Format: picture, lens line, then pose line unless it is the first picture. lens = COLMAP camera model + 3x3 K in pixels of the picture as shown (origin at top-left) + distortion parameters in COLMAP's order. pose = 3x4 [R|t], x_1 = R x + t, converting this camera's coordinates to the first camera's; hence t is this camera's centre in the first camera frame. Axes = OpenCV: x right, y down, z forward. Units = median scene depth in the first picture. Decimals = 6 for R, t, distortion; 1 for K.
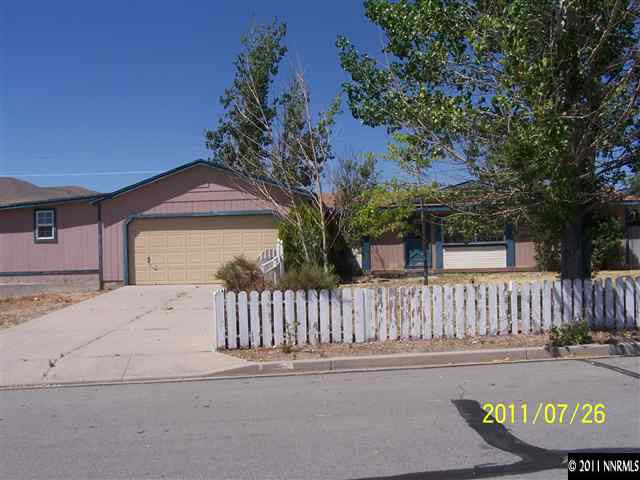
lens RADIAL K [[738.6, 0, 320.0], [0, 738.6, 240.0], [0, 0, 1]] dist [-0.120661, 0.036558]
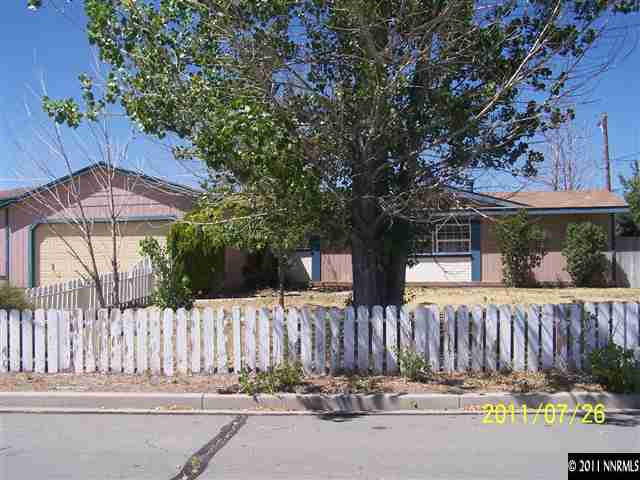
lens RADIAL K [[738.6, 0, 320.0], [0, 738.6, 240.0], [0, 0, 1]] dist [-0.120661, 0.036558]
pose [[0.985730, 0.011347, -0.167950, 0.273747], [-0.012189, 0.999918, -0.003981, -0.008479], [0.167891, 0.005972, 0.985787, 0.122805]]
